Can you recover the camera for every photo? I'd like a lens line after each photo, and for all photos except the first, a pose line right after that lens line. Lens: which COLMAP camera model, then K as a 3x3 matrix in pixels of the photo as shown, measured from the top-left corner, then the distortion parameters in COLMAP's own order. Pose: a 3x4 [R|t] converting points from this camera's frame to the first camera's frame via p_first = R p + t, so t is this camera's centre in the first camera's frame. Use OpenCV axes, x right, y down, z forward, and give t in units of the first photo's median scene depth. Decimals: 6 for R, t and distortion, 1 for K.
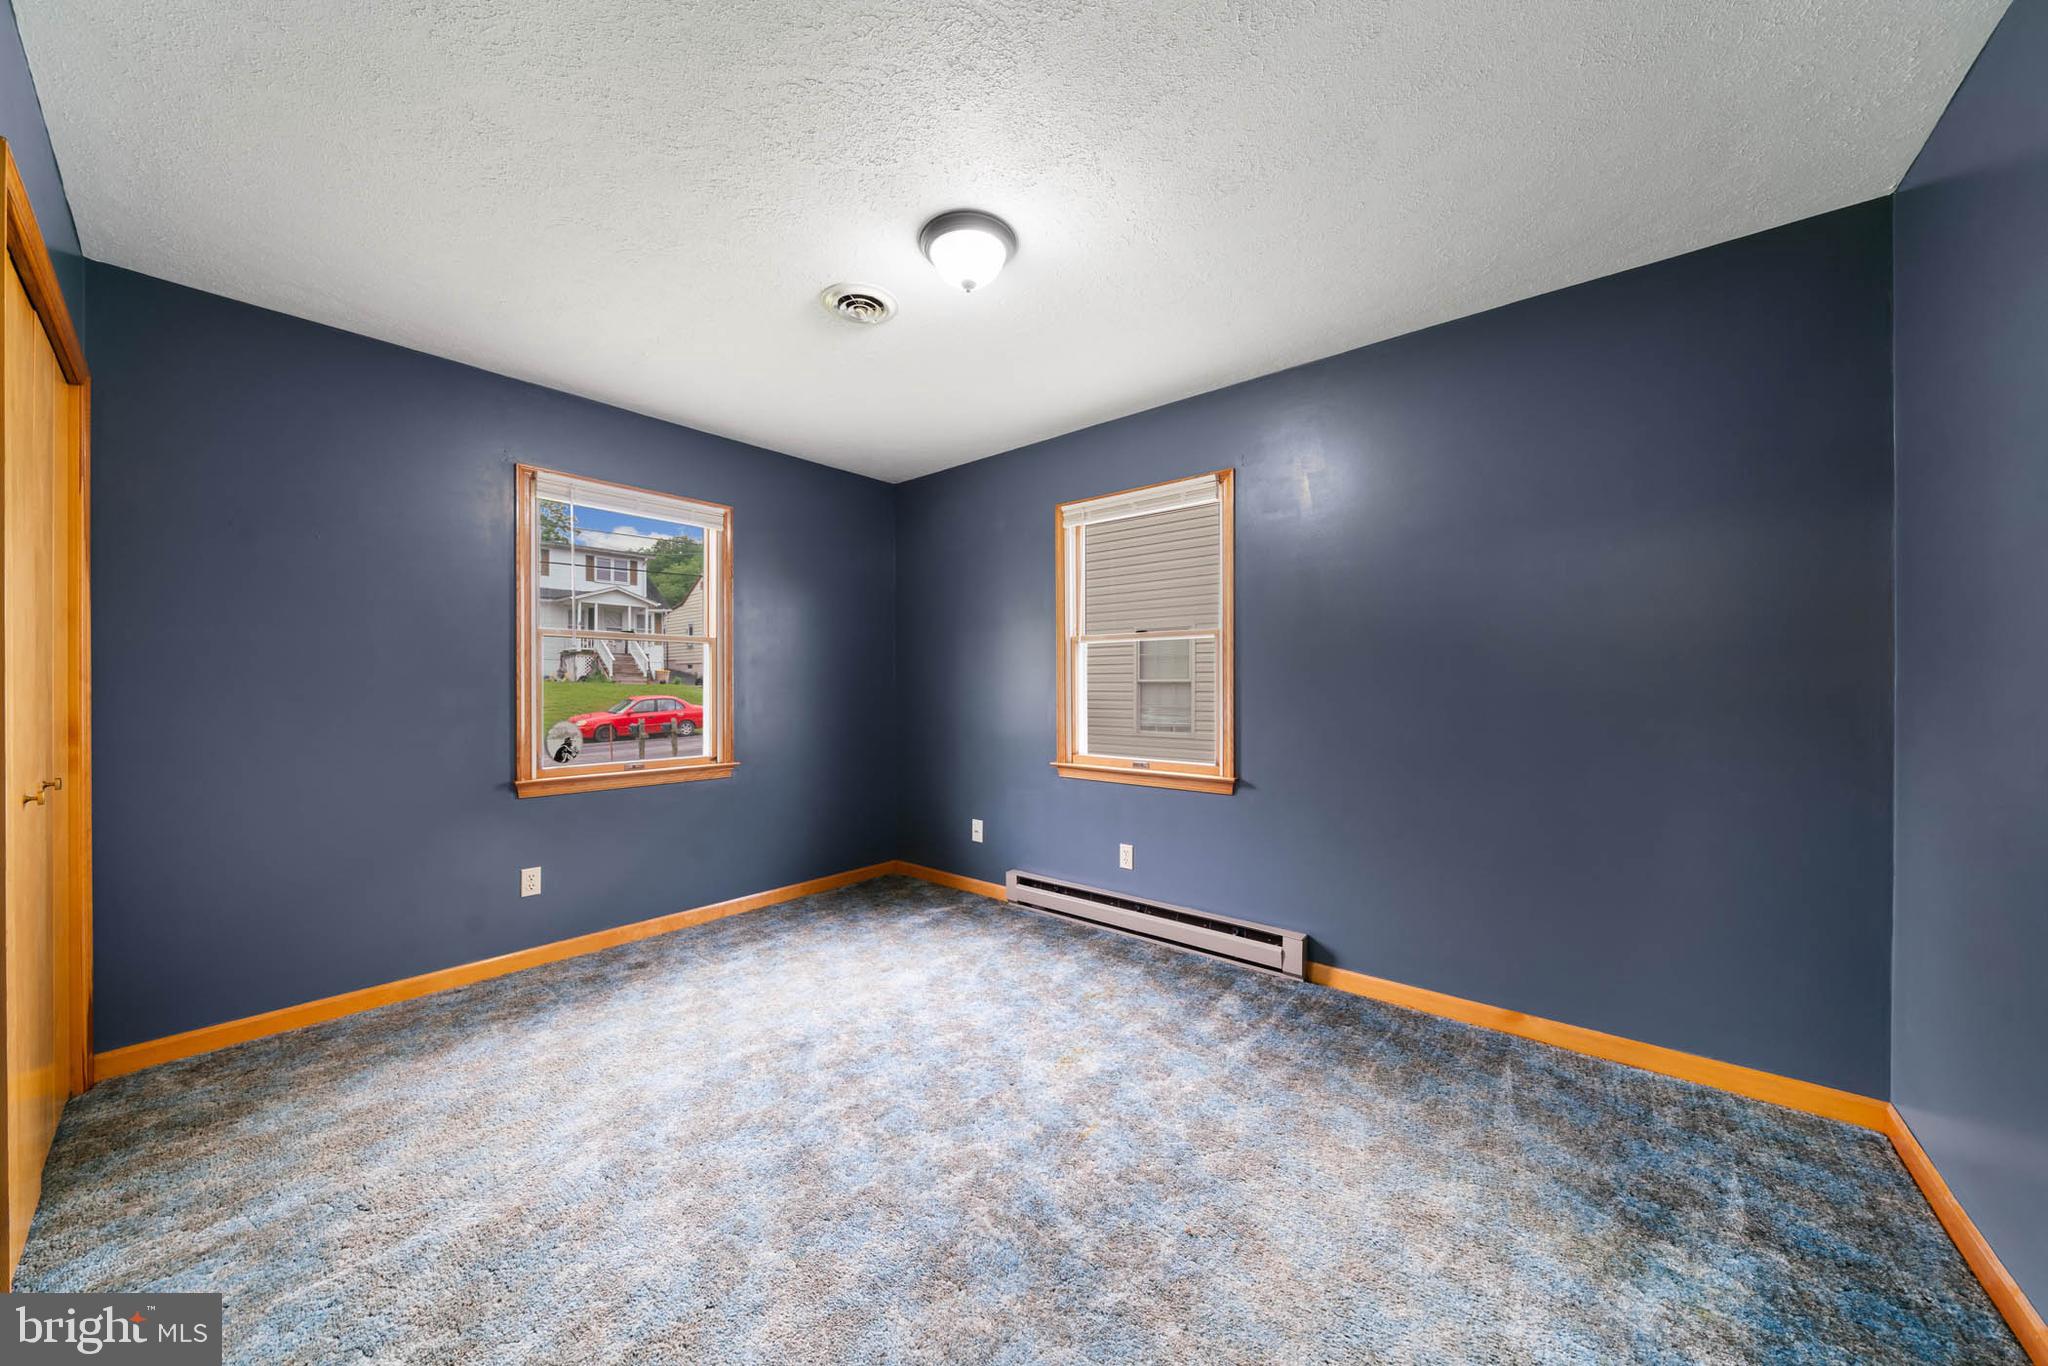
lens RADIAL K [[693.7, 0, 1028.6], [0, 693.7, 686.5], [0, 0, 1]] dist [-0.002624, -0.000200]
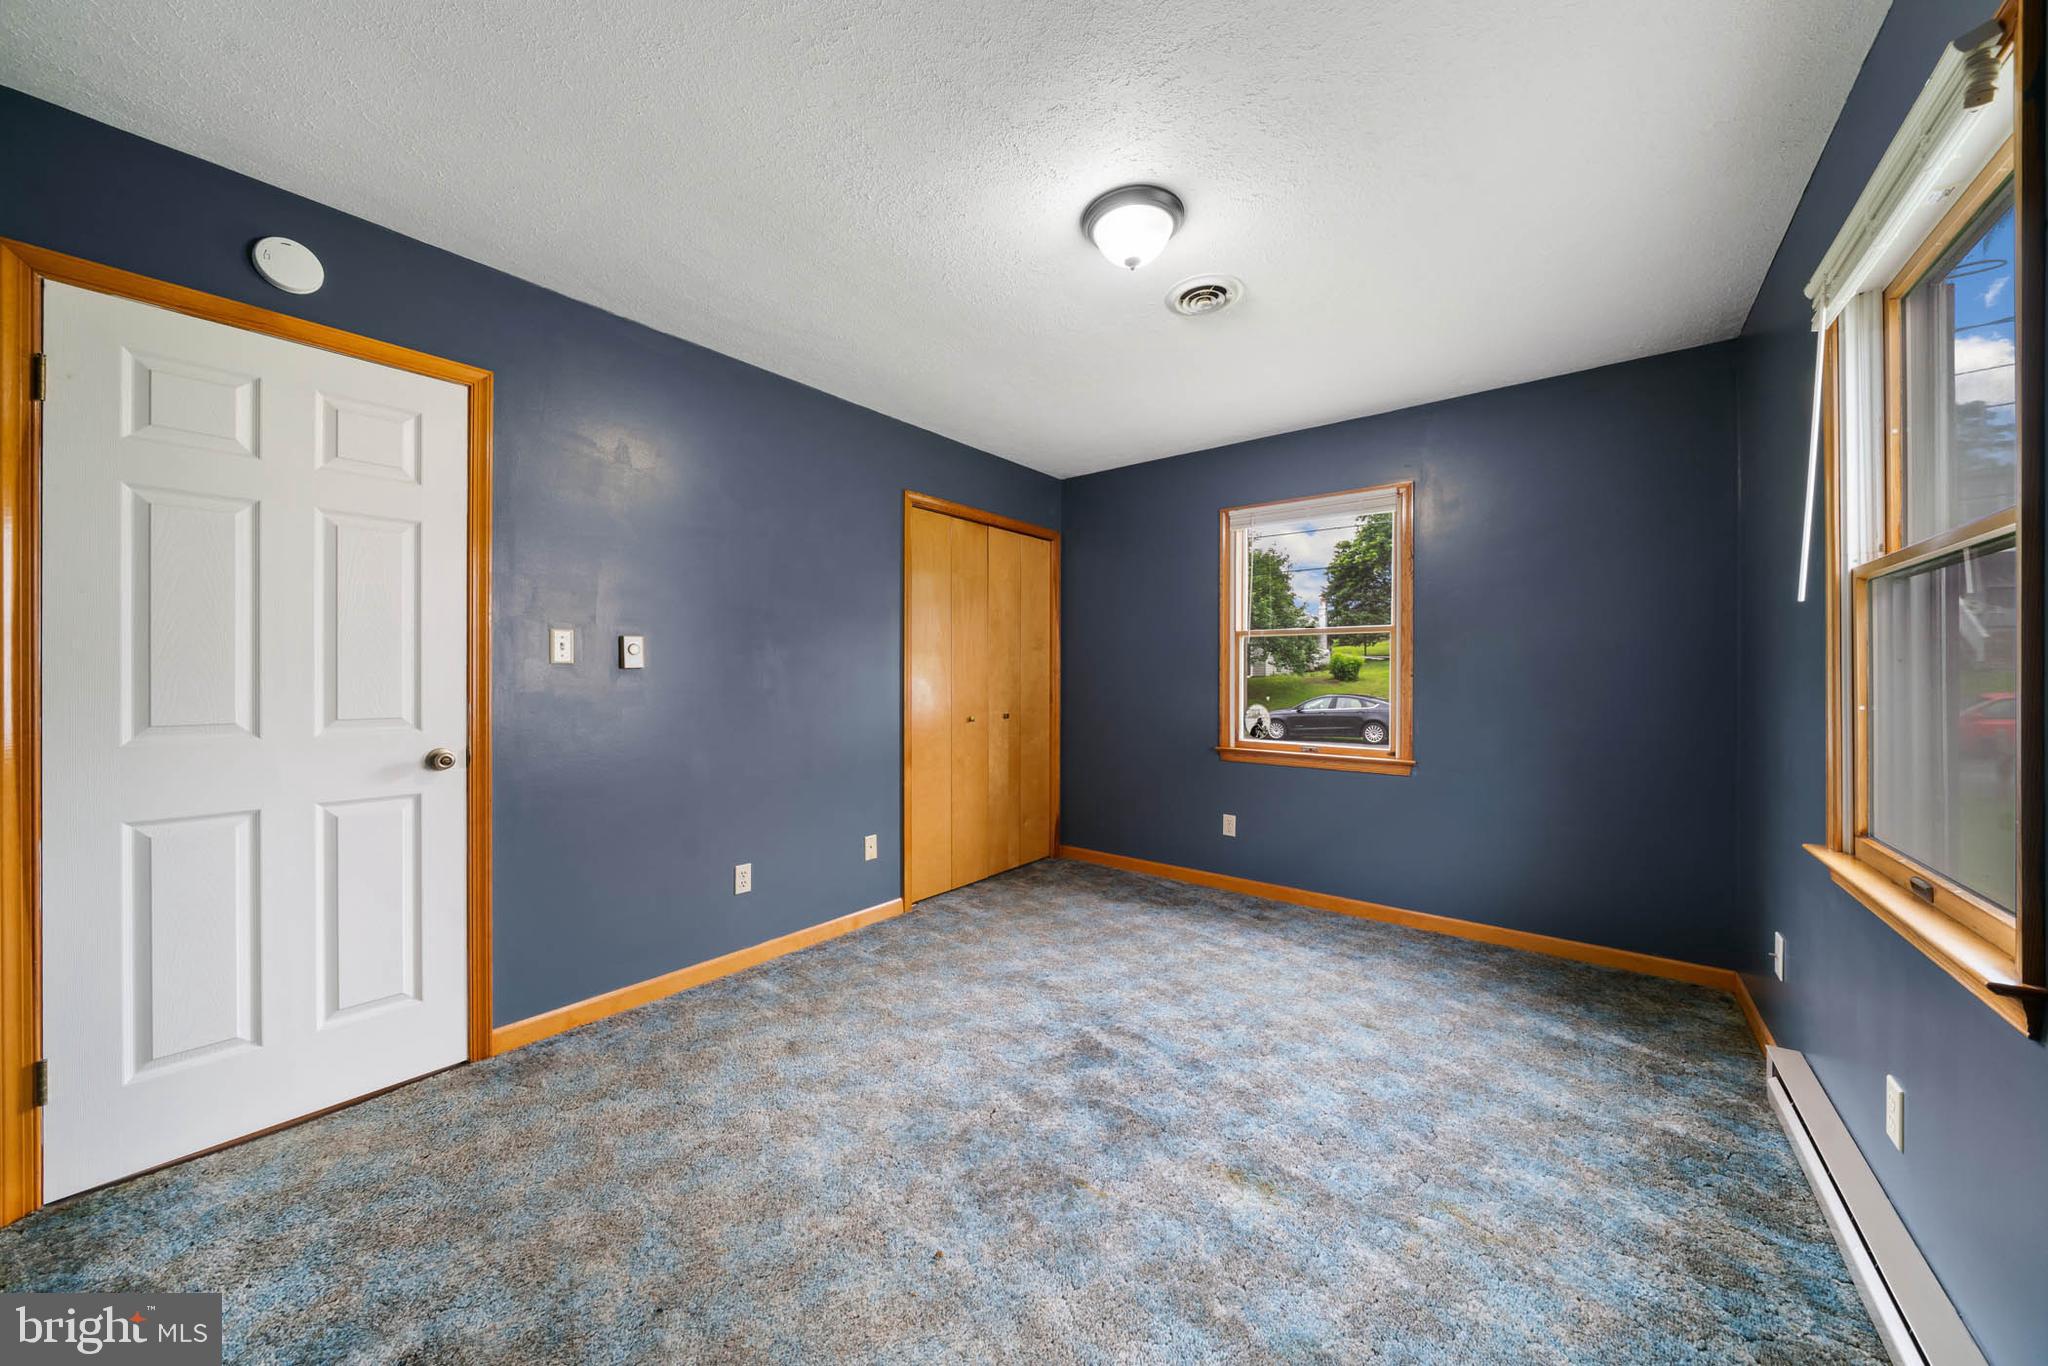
lens RADIAL K [[693.7, 0, 989.6], [0, 693.7, 672.7], [0, 0, 1]] dist [-0.002624, -0.000200]
pose [[0.003691, -0.002286, -0.999991, 0.590074], [-0.003541, 0.999991, -0.002299, -0.003136], [0.999987, 0.003550, 0.003683, 0.532425]]
